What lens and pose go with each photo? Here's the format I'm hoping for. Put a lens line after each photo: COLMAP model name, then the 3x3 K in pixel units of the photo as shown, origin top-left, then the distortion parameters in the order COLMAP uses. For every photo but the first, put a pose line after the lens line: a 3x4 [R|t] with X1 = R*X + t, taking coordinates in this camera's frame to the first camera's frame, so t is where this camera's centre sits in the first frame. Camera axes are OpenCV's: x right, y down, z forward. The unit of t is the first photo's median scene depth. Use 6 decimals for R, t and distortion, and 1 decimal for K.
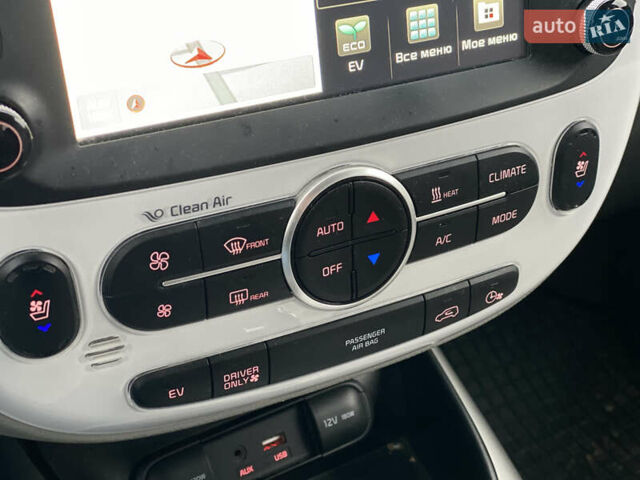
lens RADIAL K [[948.7, 0, 315.2], [0, 948.7, 234.5], [0, 0, 1]] dist [0.131591, 0.000000]
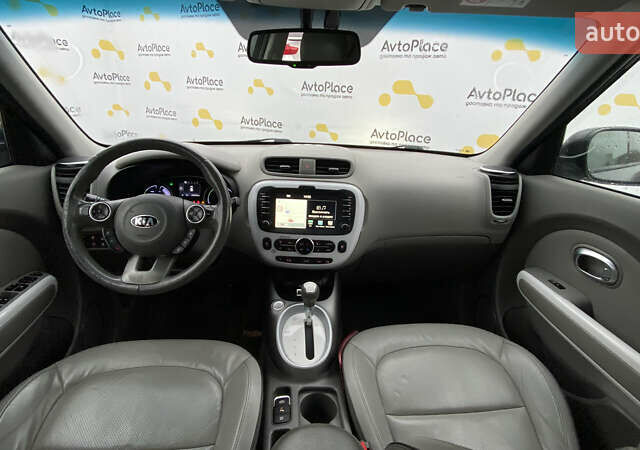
lens RADIAL K [[330.3, 0, 318.0], [0, 330.3, 224.9], [0, 0, 1]] dist [0.034872, -0.003486]
pose [[0.875298, 0.179104, -0.449194, 1.373539], [-0.273522, 0.949386, -0.154441, 0.234664], [0.398798, 0.258046, 0.879984, -1.475911]]
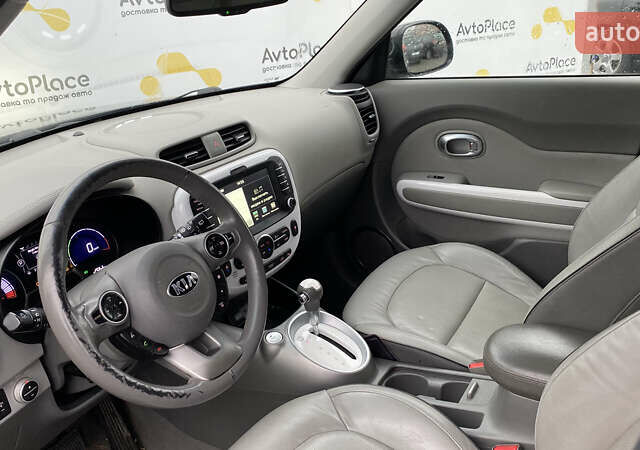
lens RADIAL K [[626.1, 0, 322.8], [0, 626.1, 224.6], [0, 0, 1]] dist [0.045169, 0.000000]
pose [[0.885007, -0.260183, 0.386093, -1.107700], [0.329485, 0.935910, -0.124551, 0.474186], [-0.328943, 0.237440, 0.914013, -2.681660]]
